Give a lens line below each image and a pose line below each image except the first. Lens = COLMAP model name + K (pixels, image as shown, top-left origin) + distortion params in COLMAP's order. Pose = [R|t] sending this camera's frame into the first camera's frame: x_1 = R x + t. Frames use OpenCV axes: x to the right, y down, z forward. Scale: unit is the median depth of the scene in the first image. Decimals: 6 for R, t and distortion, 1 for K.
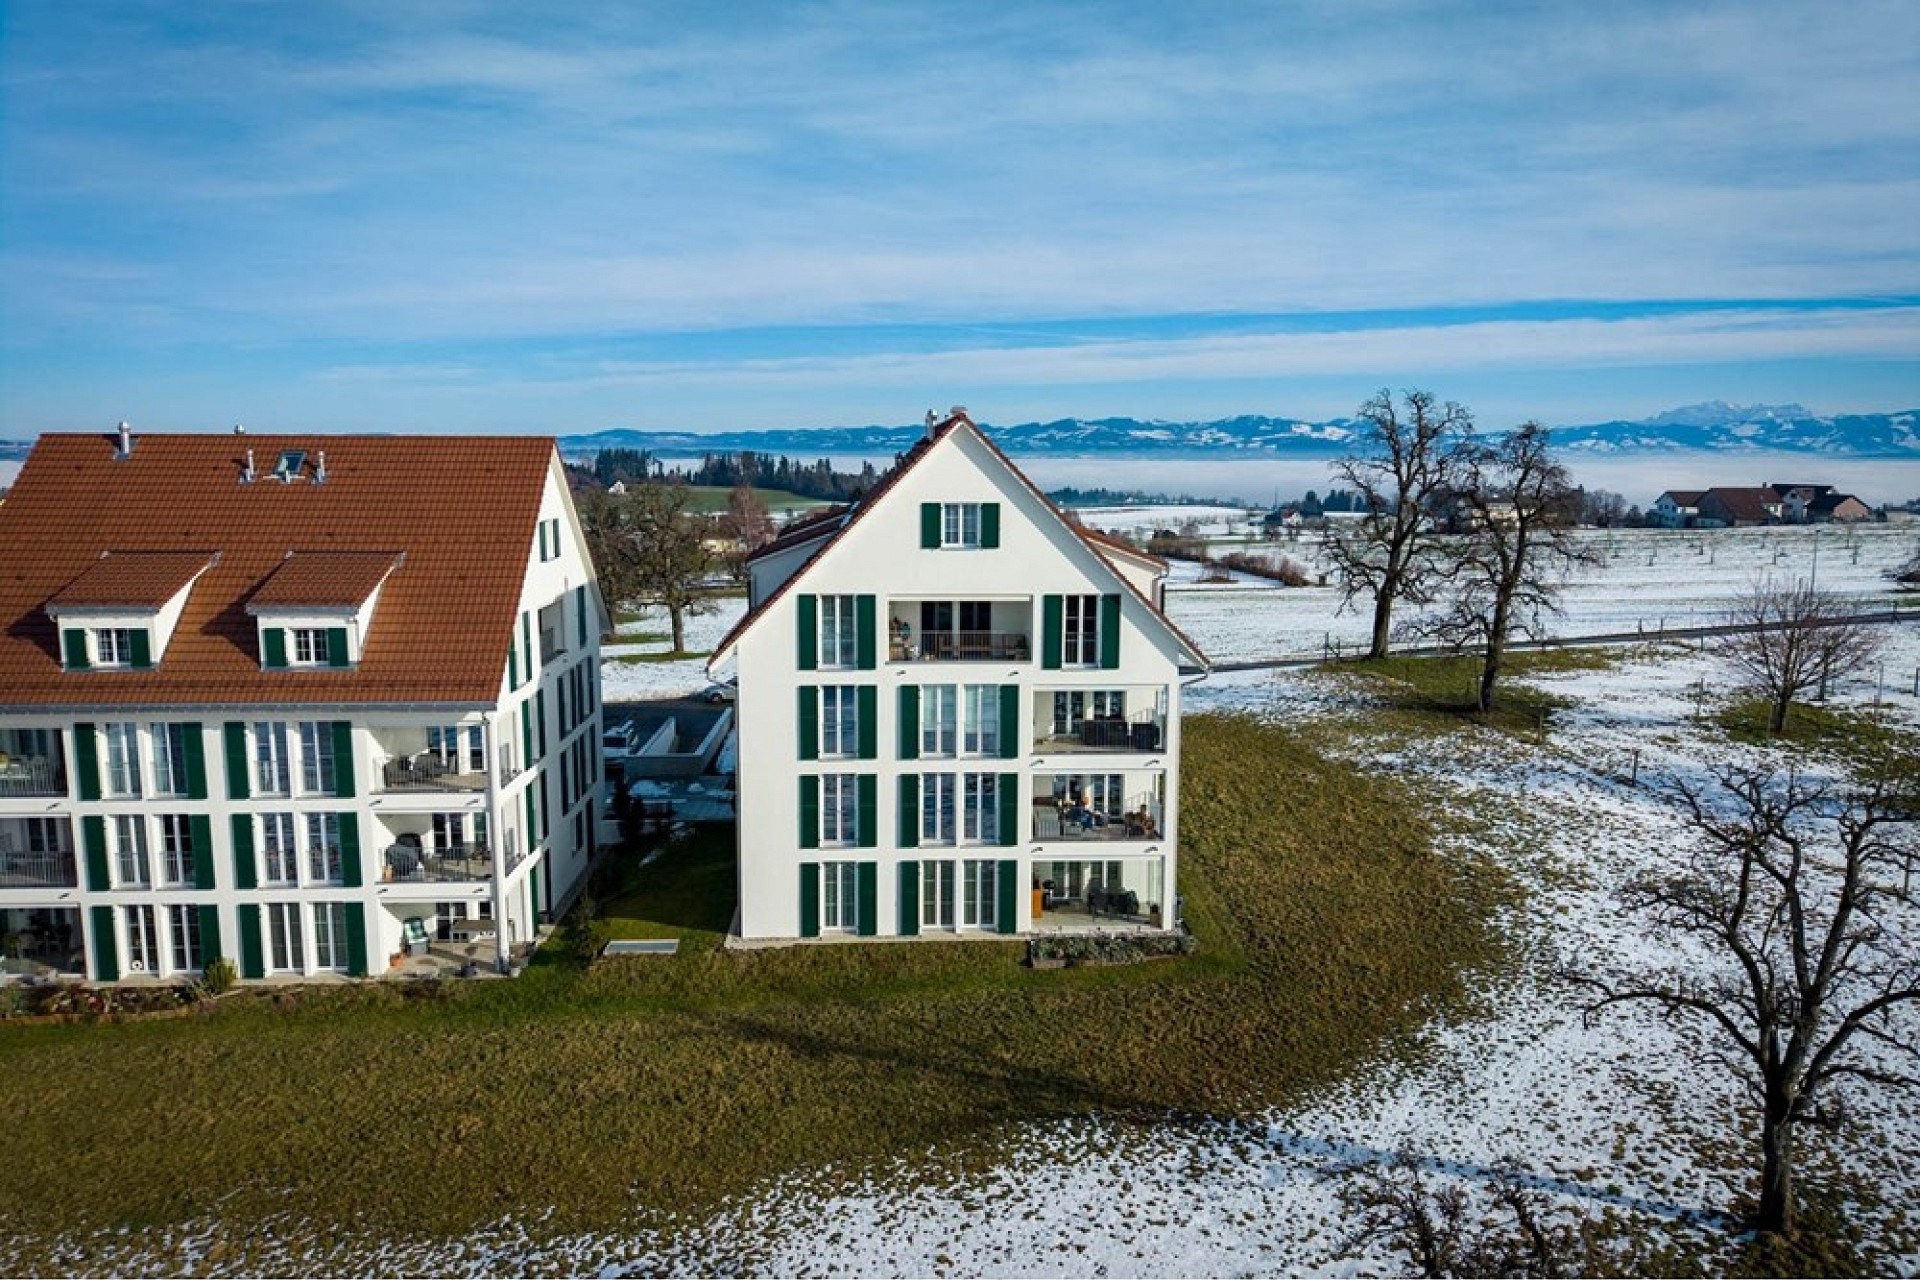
lens RADIAL K [[1282.2, 0, 959.1], [0, 1282.2, 642.3], [0, 0, 1]] dist [0.016778, -0.018501]
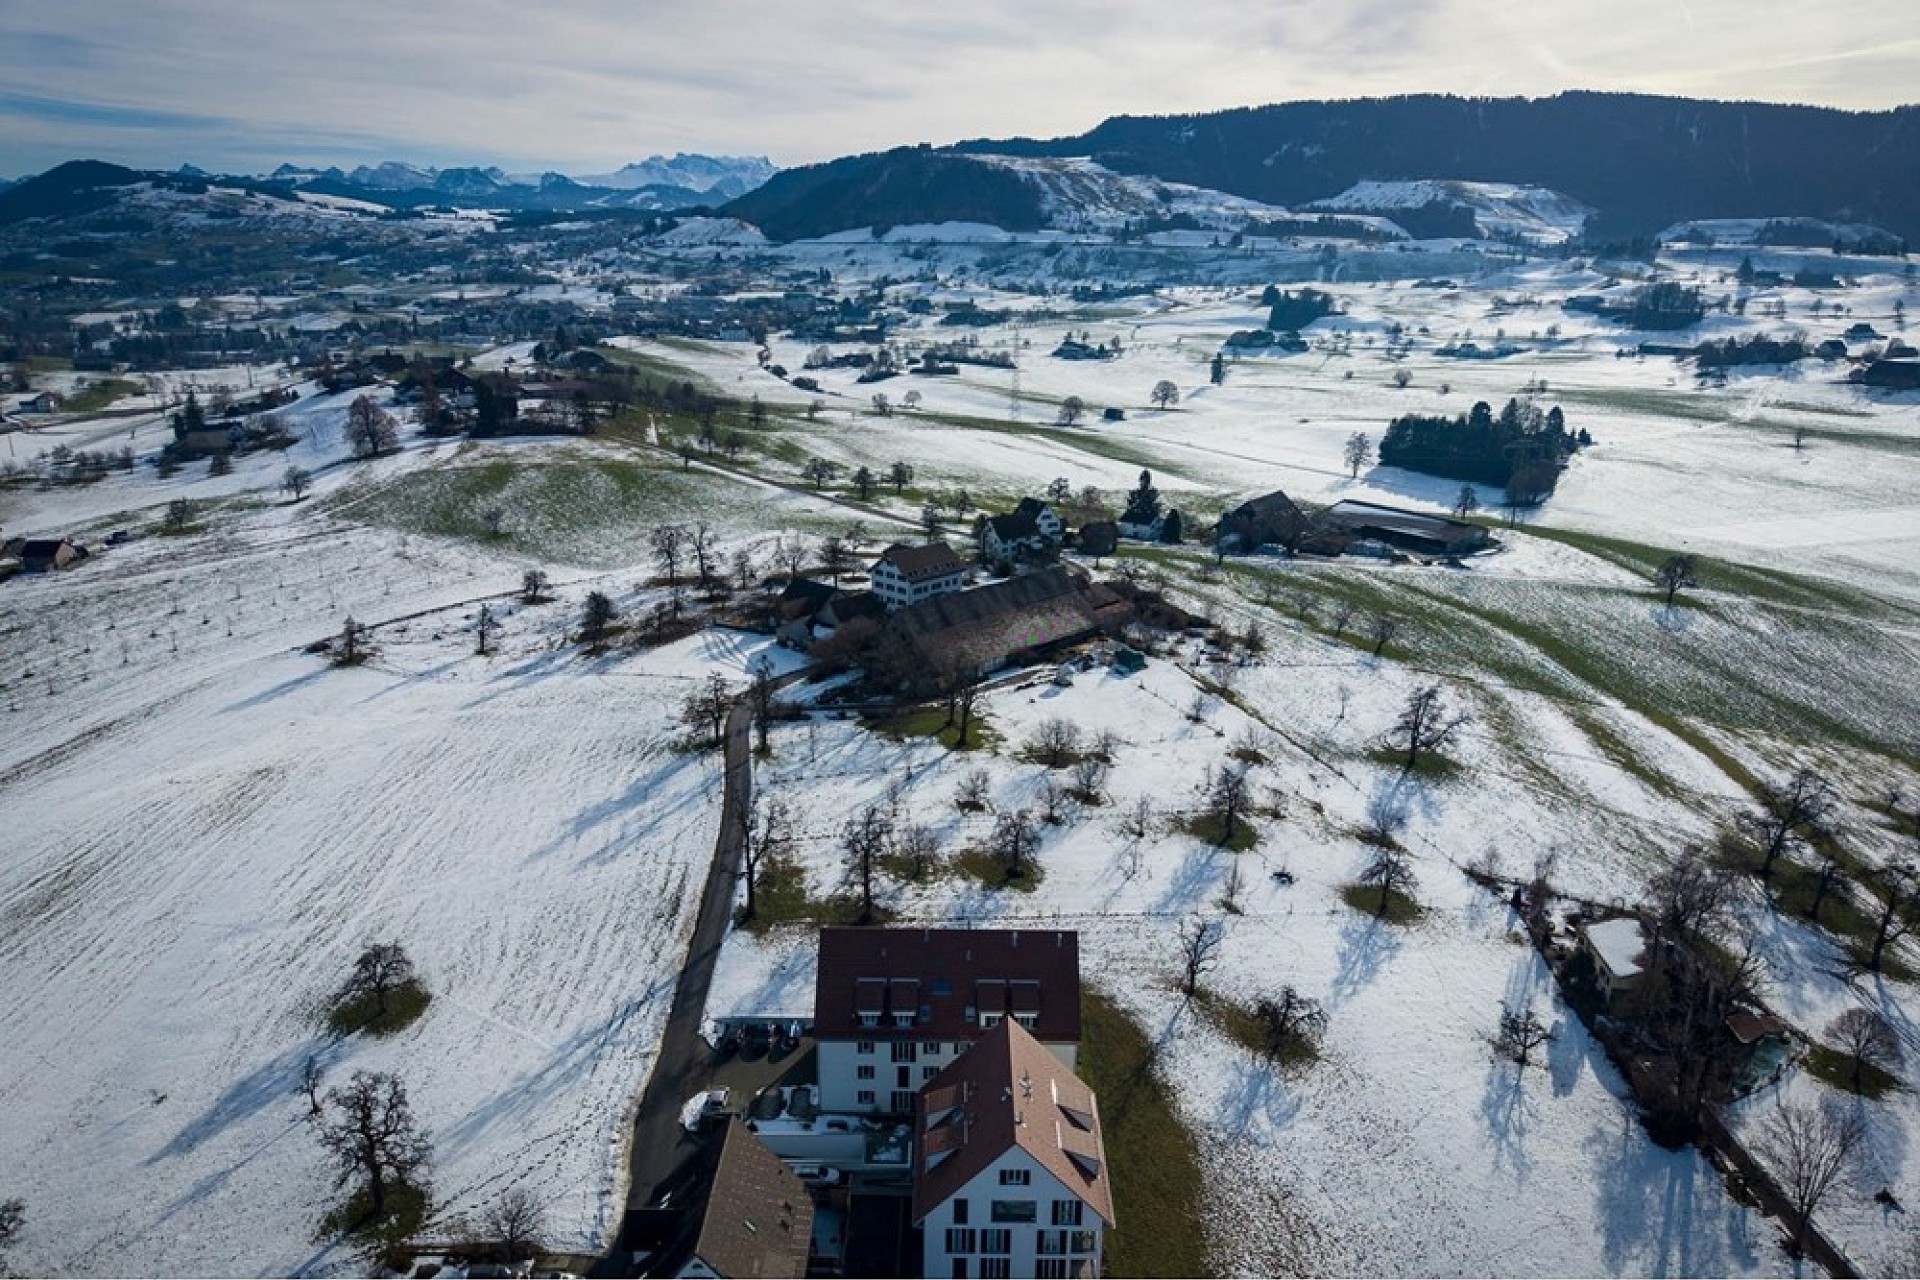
lens RADIAL K [[1282.2, 0, 959.1], [0, 1282.2, 642.3], [0, 0, 1]] dist [0.016778, -0.018501]
pose [[0.047305, -0.295348, 0.954218, -2.861829], [0.134770, 0.948440, 0.286879, -1.817597], [-0.989747, 0.115029, 0.084670, 0.885032]]
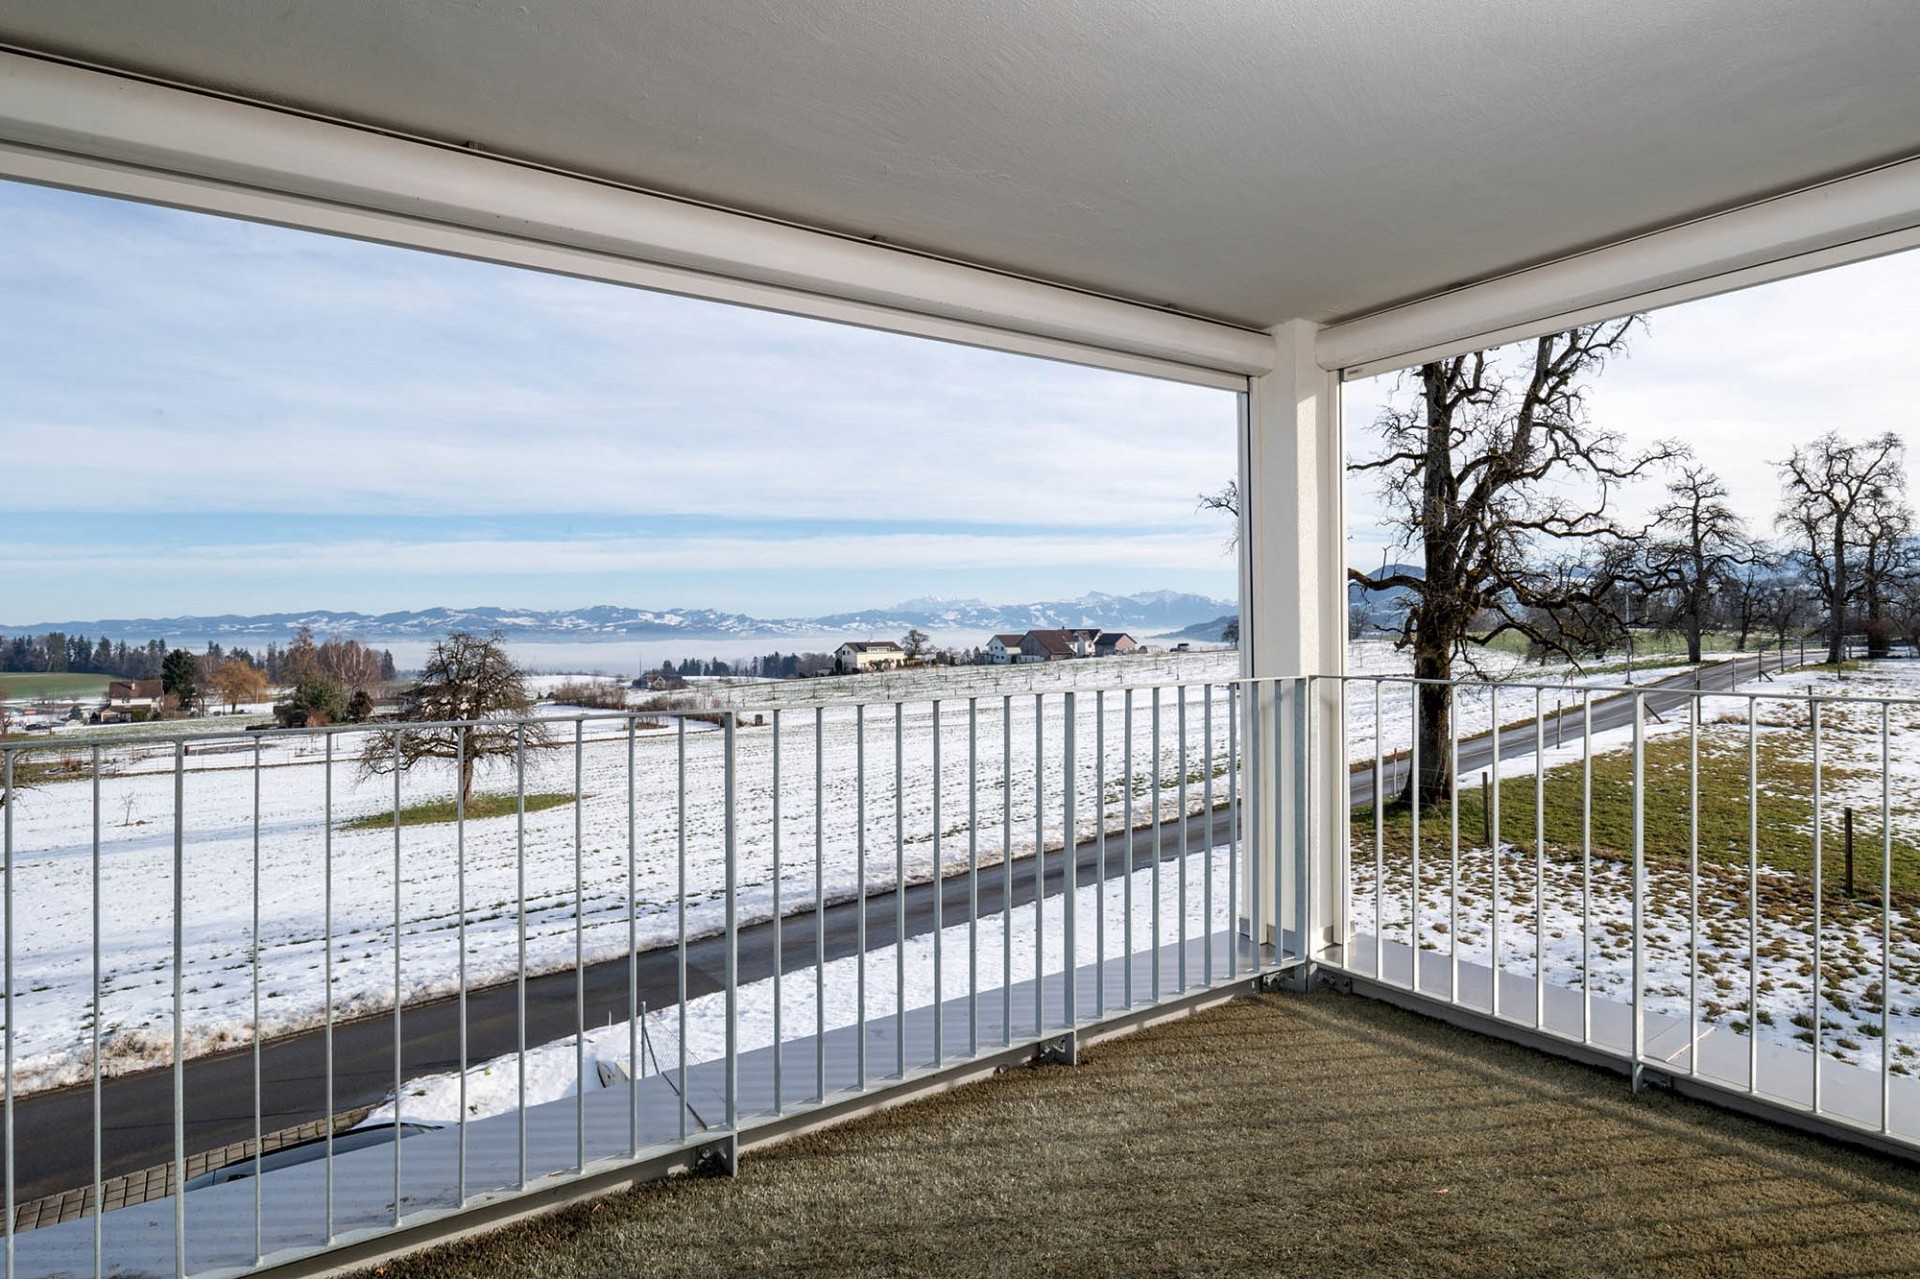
lens RADIAL K [[1032.7, 0, 948.8], [0, 1032.7, 633.5], [0, 0, 1]] dist [0.000129, -0.000907]
pose [[0.856378, -0.014430, 0.516147, 0.047164], [0.090444, 0.988347, -0.122432, -0.023590], [-0.508366, 0.151530, 0.847704, 1.517570]]
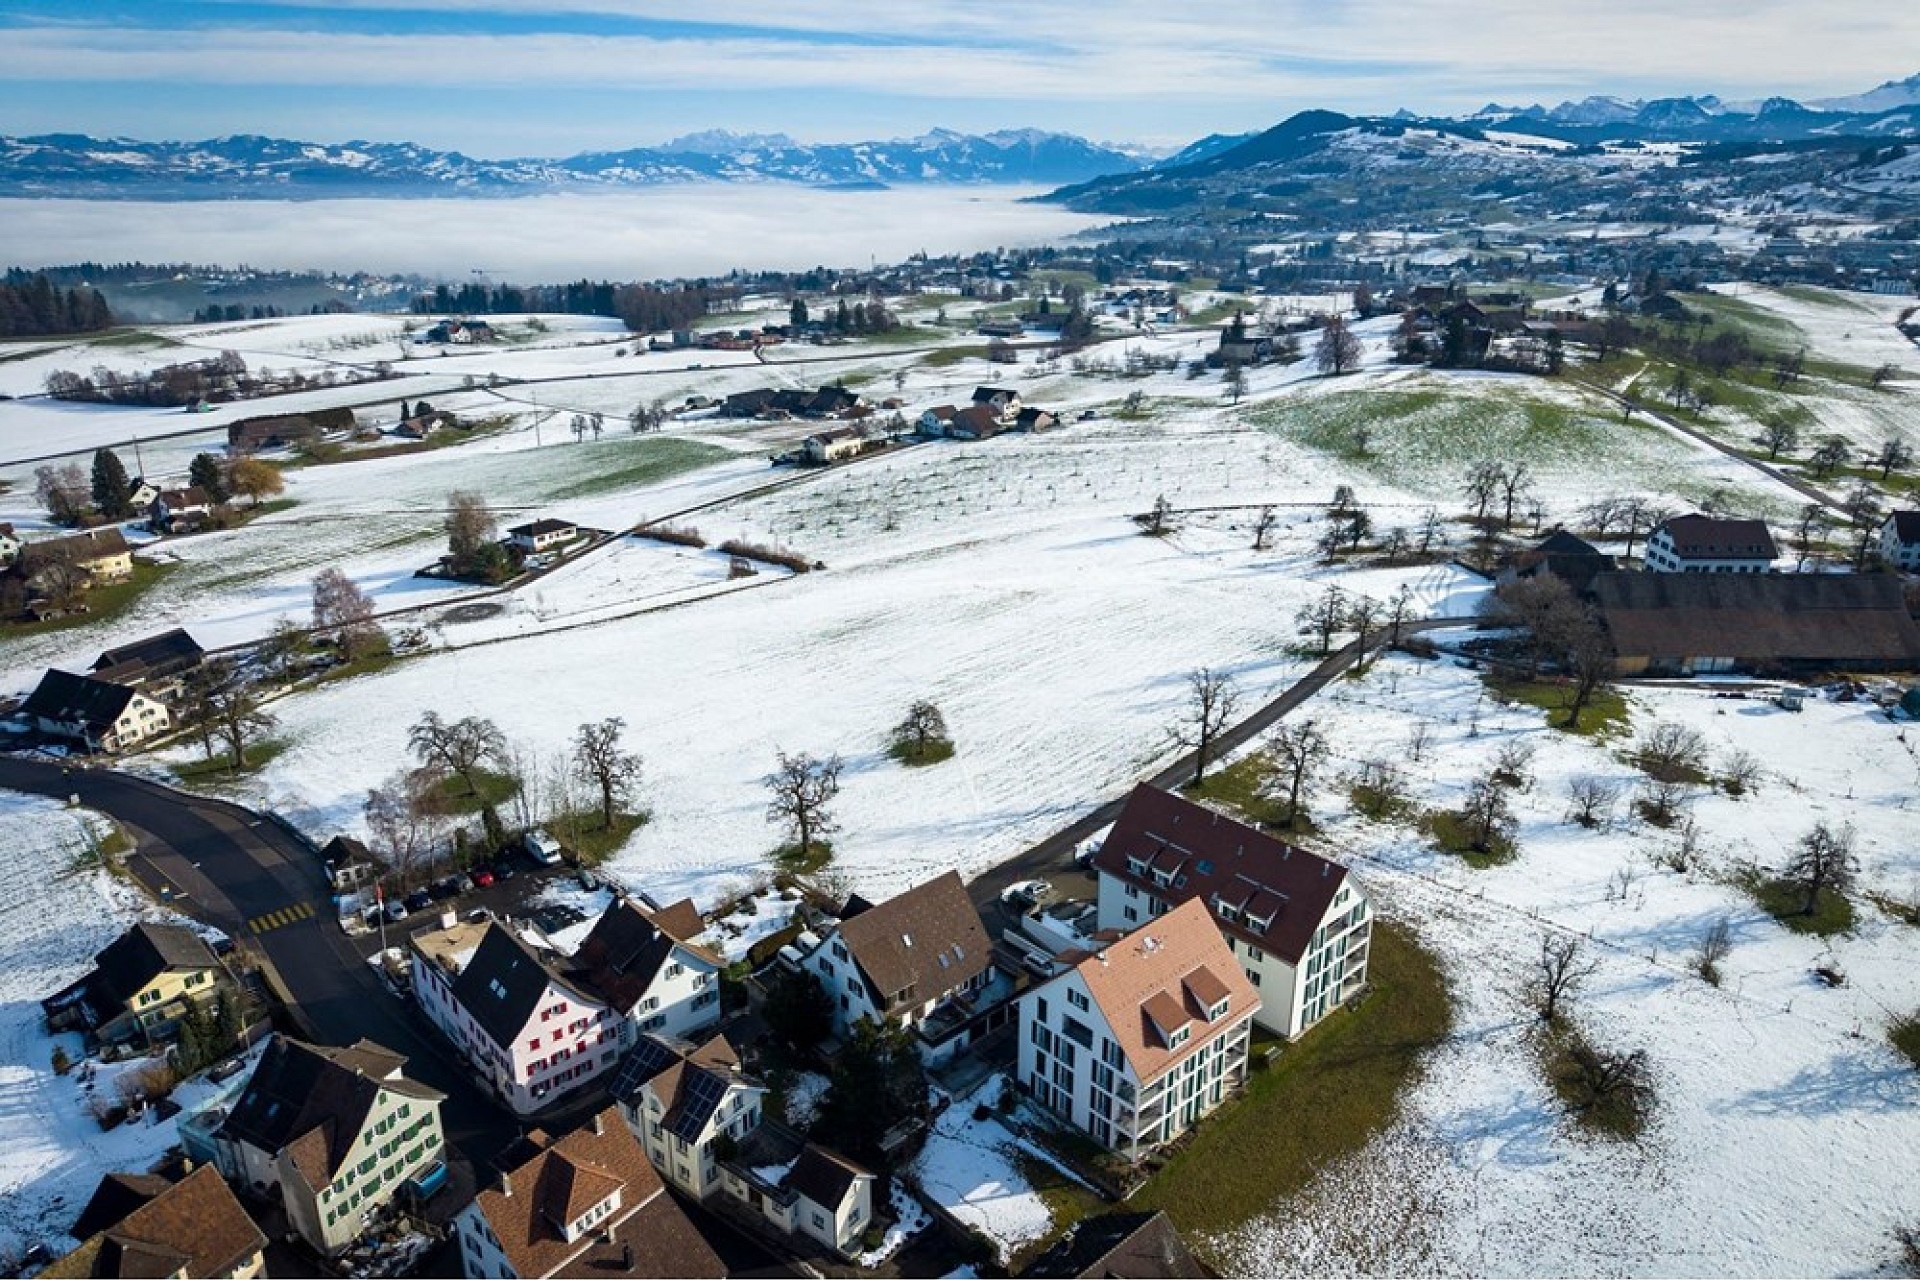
lens RADIAL K [[1282.2, 0, 959.1], [0, 1282.2, 642.3], [0, 0, 1]] dist [0.016778, -0.018501]
pose [[0.765689, -0.220430, 0.604261, -2.486041], [0.095486, 0.967989, 0.232120, -1.518419], [-0.636084, -0.120033, 0.762226, -0.765296]]
